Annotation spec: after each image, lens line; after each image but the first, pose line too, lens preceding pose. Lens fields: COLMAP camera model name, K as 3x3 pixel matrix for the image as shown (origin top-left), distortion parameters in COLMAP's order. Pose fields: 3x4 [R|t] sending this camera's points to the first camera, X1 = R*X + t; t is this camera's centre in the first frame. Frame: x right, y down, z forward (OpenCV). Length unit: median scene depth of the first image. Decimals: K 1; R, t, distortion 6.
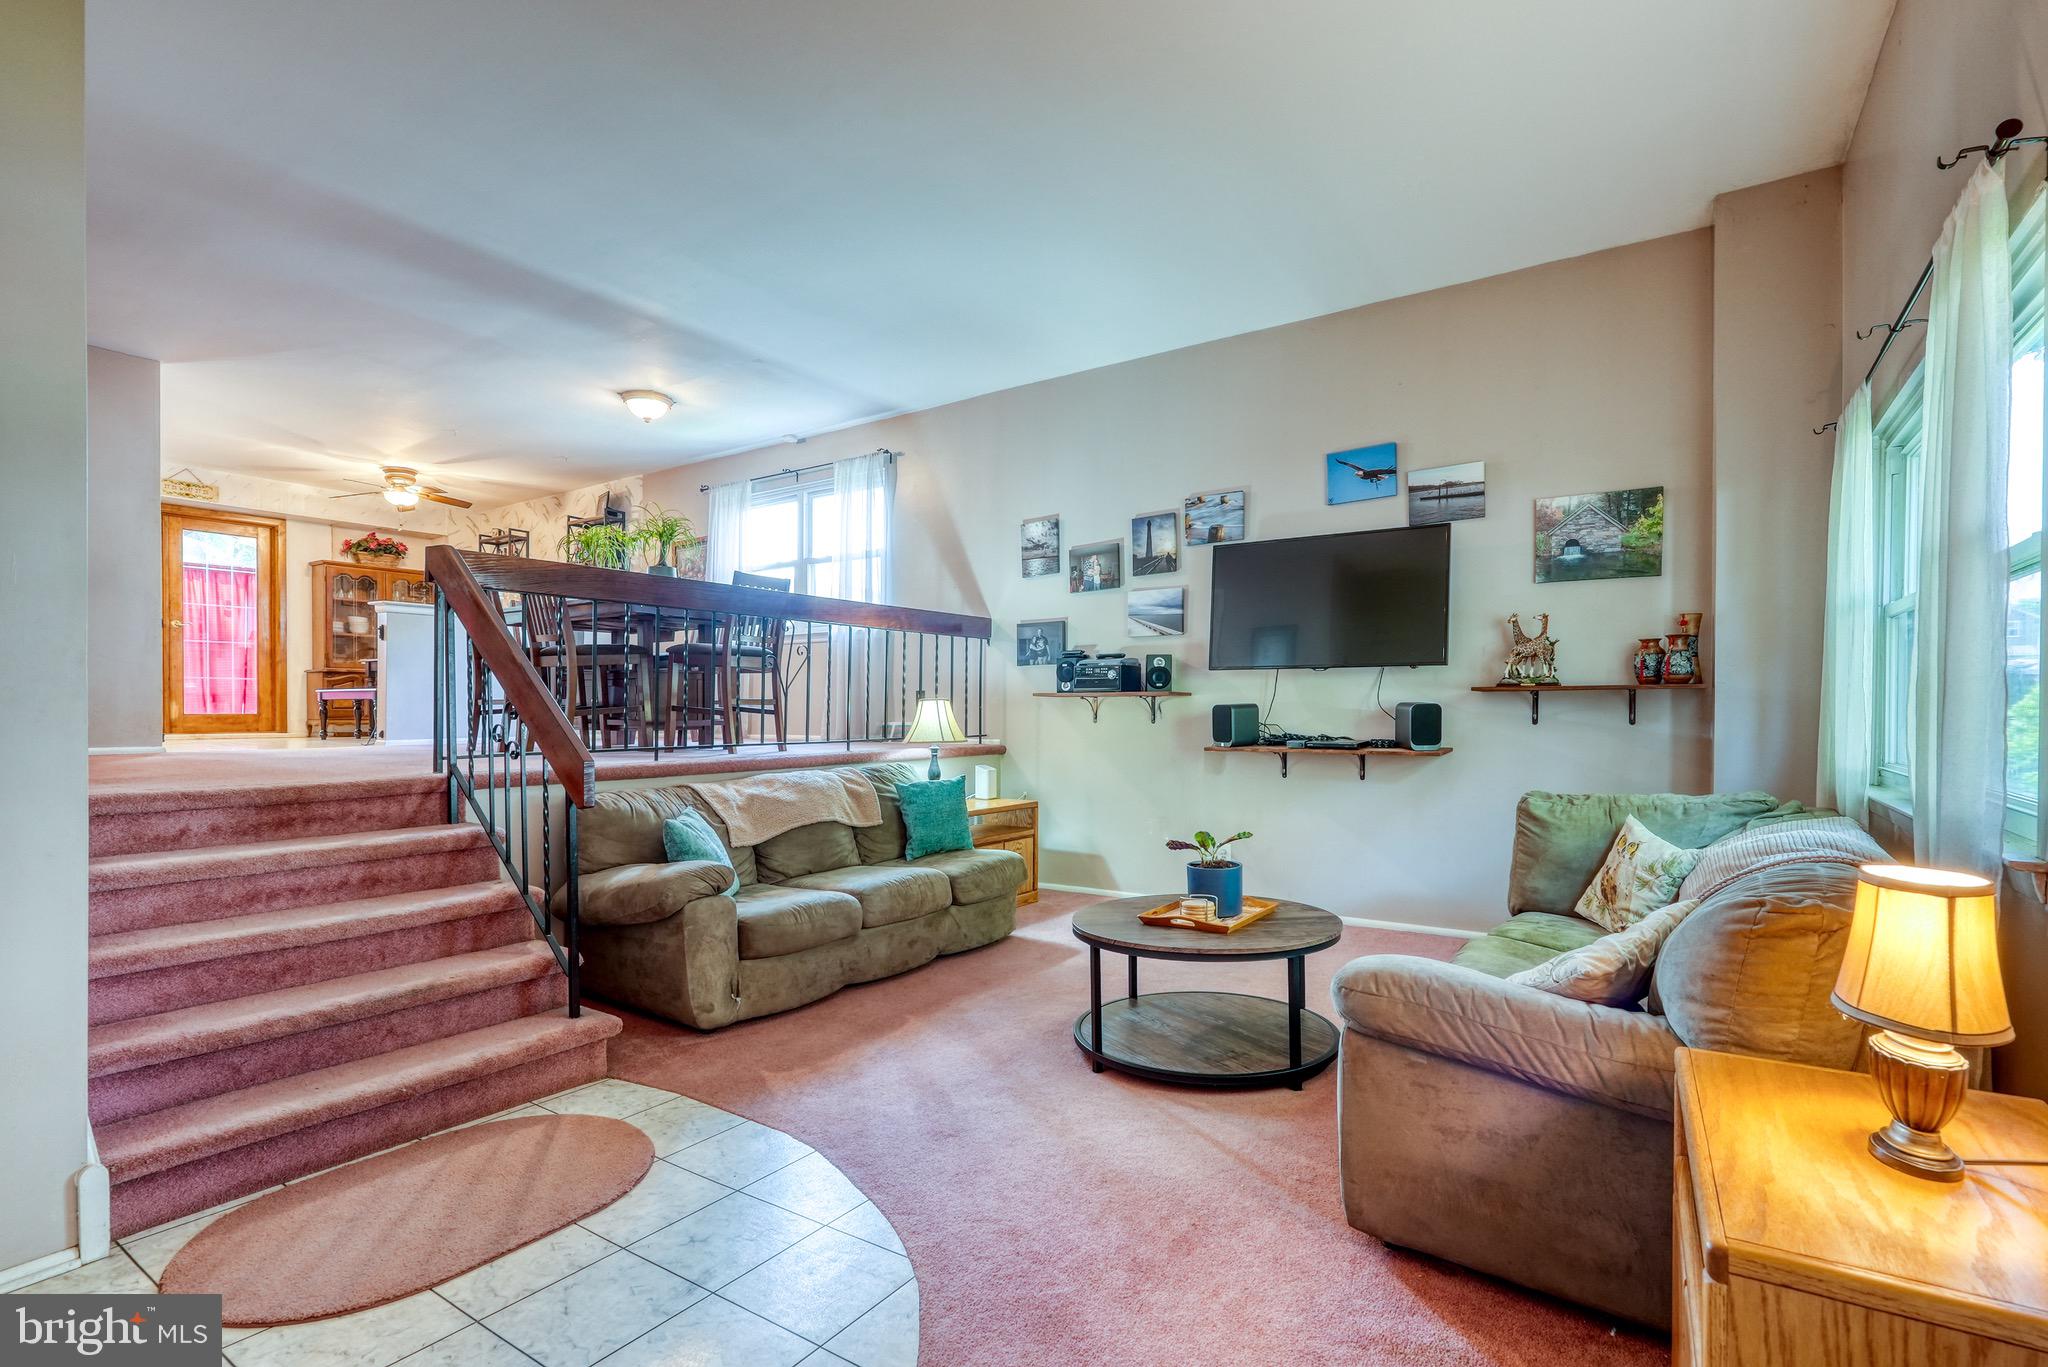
lens RADIAL K [[935.5, 0, 1057.4], [0, 935.5, 710.0], [0, 0, 1]] dist [-0.008392, 0.004783]
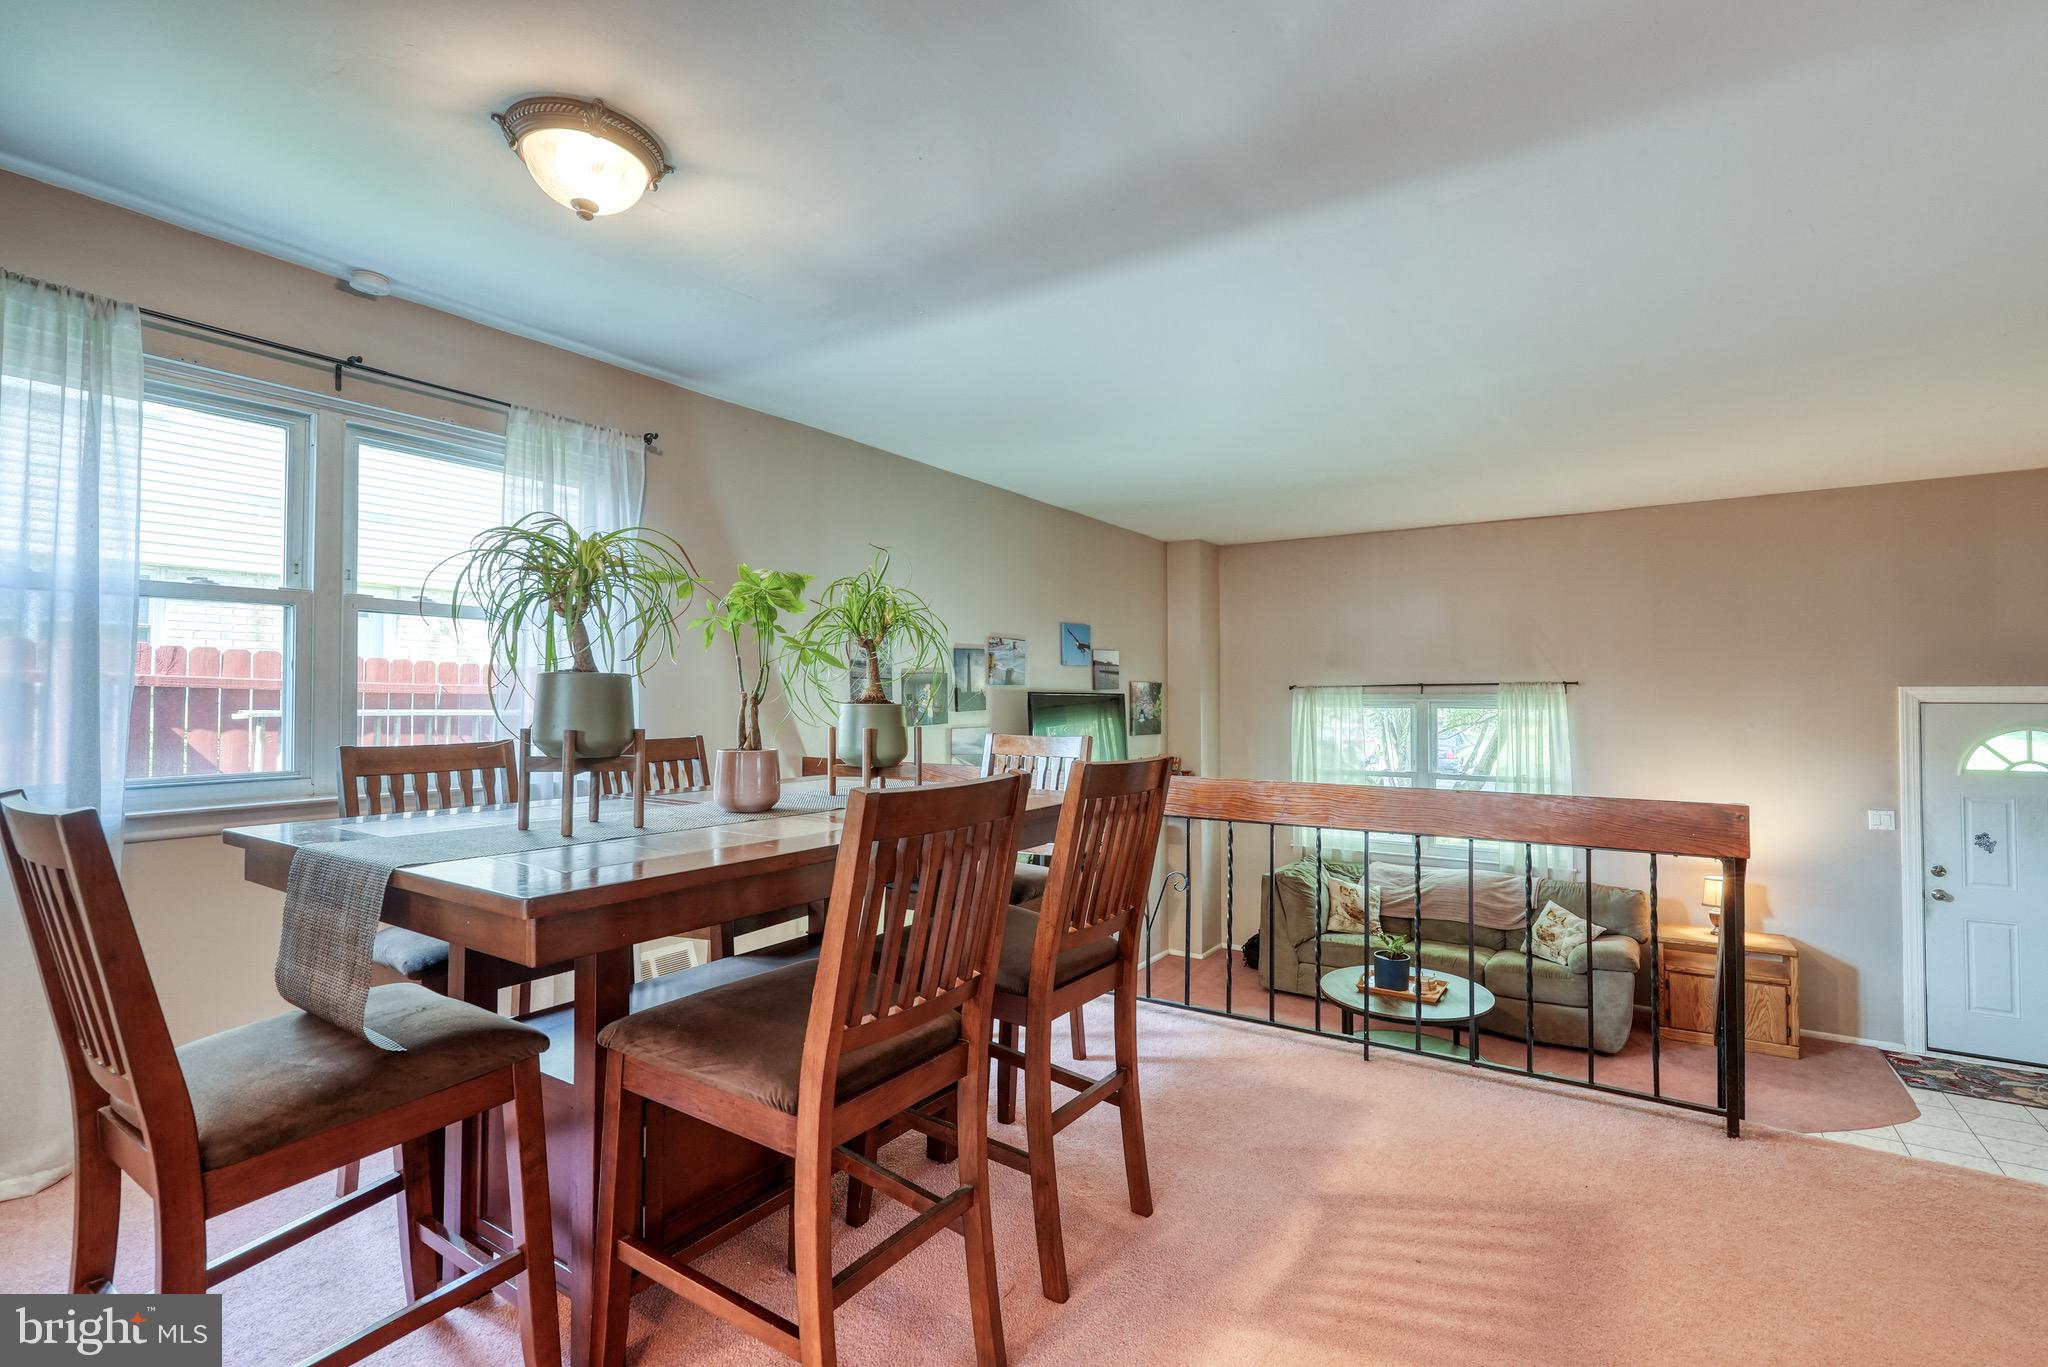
lens RADIAL K [[935.5, 0, 1042.1], [0, 935.5, 685.4], [0, 0, 1]] dist [-0.008392, 0.004783]
pose [[0.010524, 0.021830, 0.999706, -0.943428], [0.001953, 0.999759, -0.021852, -0.170597], [-0.999943, 0.002182, 0.010479, 1.039989]]
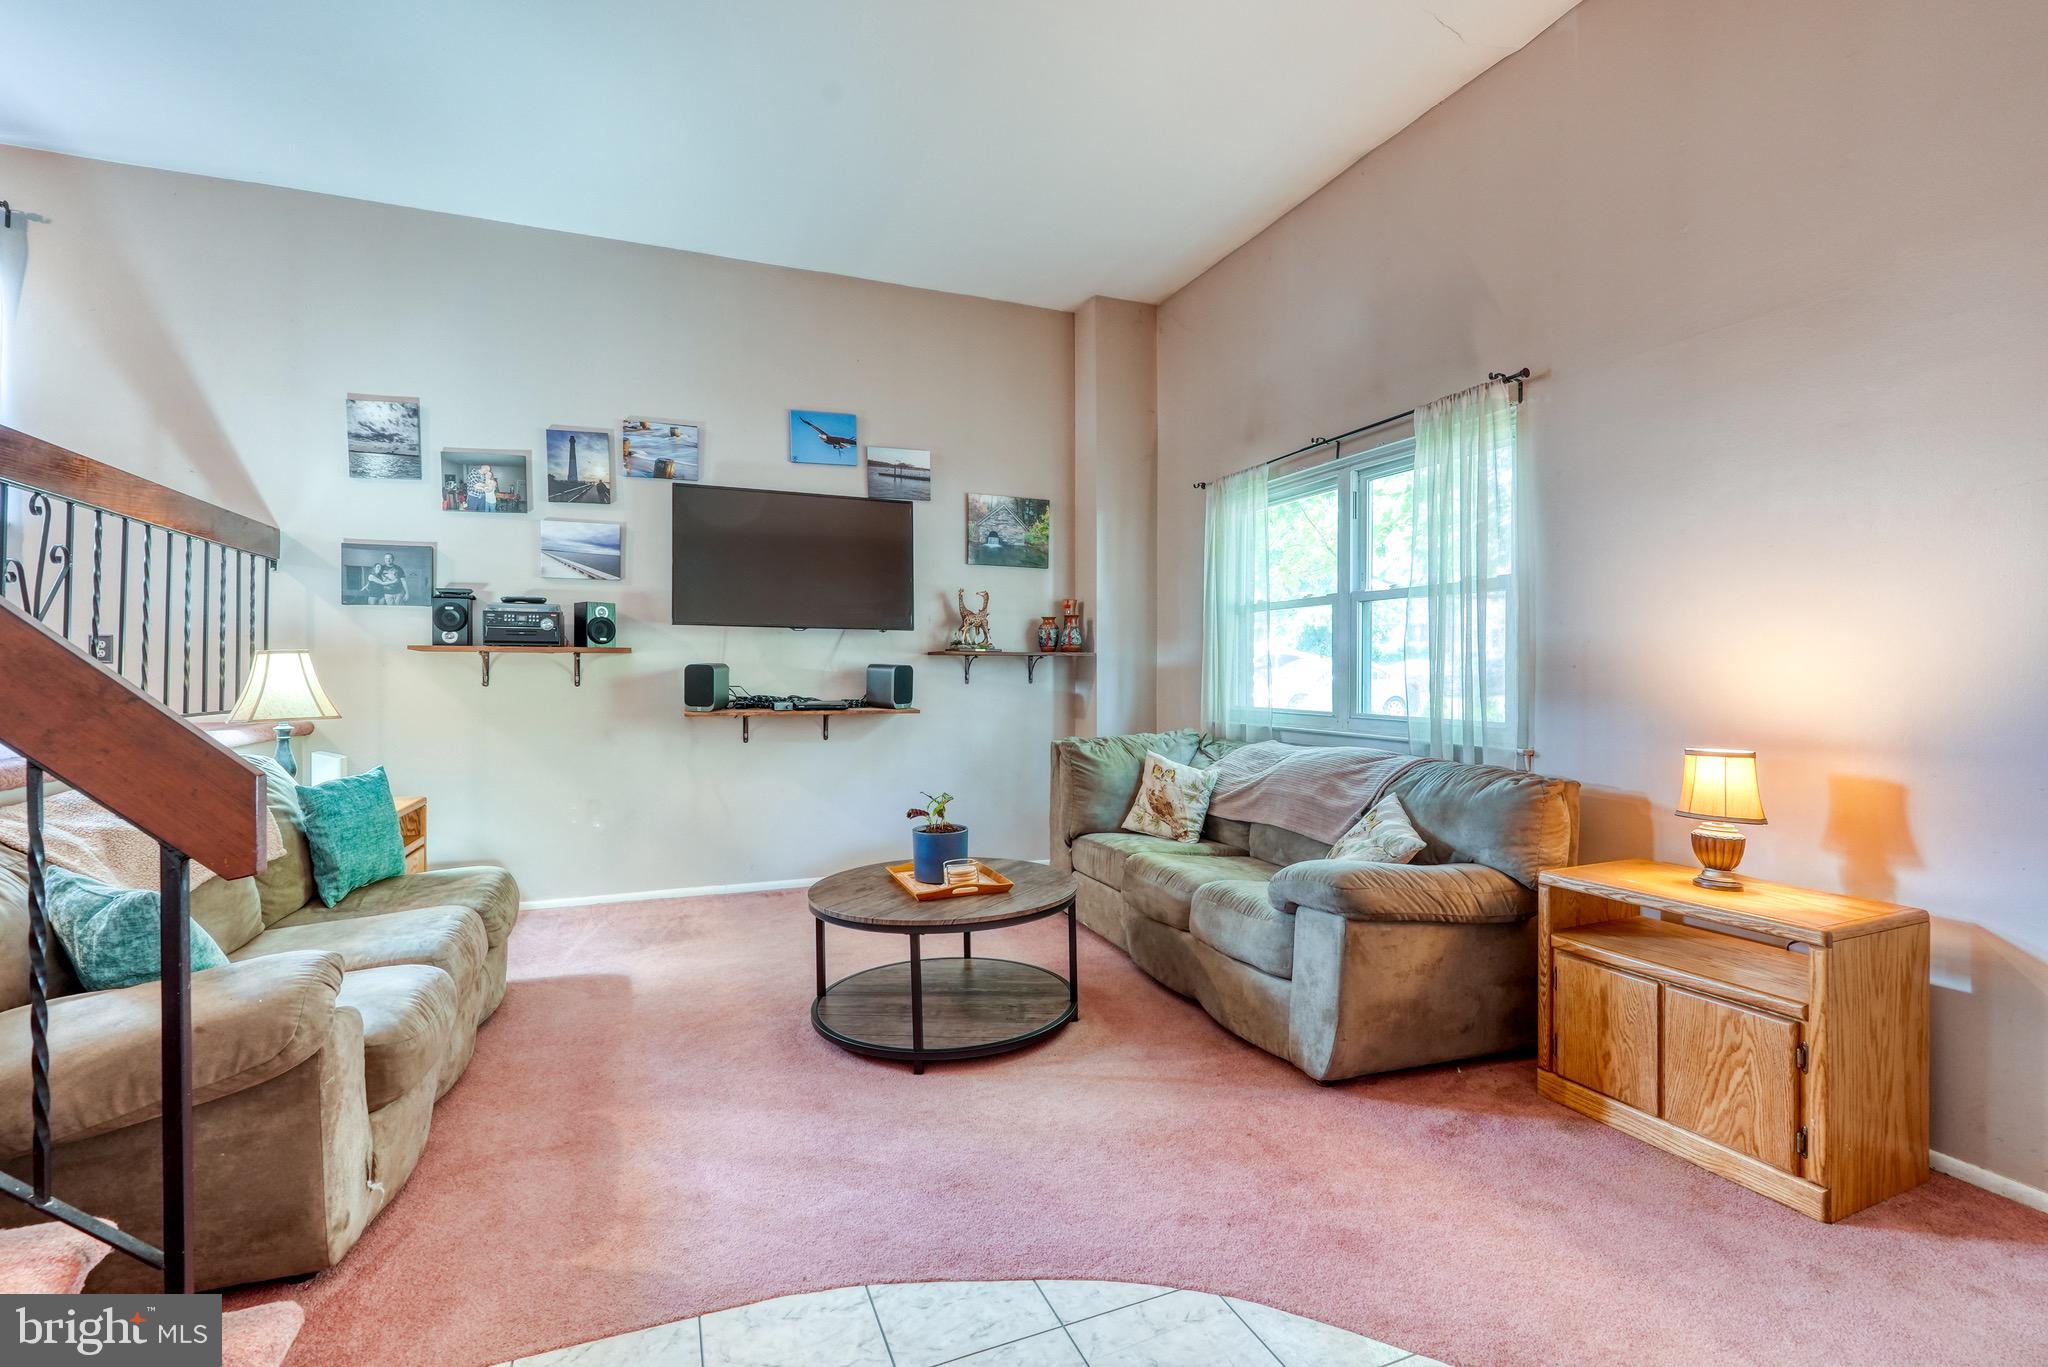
lens RADIAL K [[935.5, 0, 1018.0], [0, 935.5, 673.4], [0, 0, 1]] dist [-0.008392, 0.004783]
pose [[0.575994, 0.002145, 0.817451, -0.384831], [-0.003384, 0.999994, -0.000239, 0.002219], [-0.817447, -0.002628, 0.575998, 0.246144]]
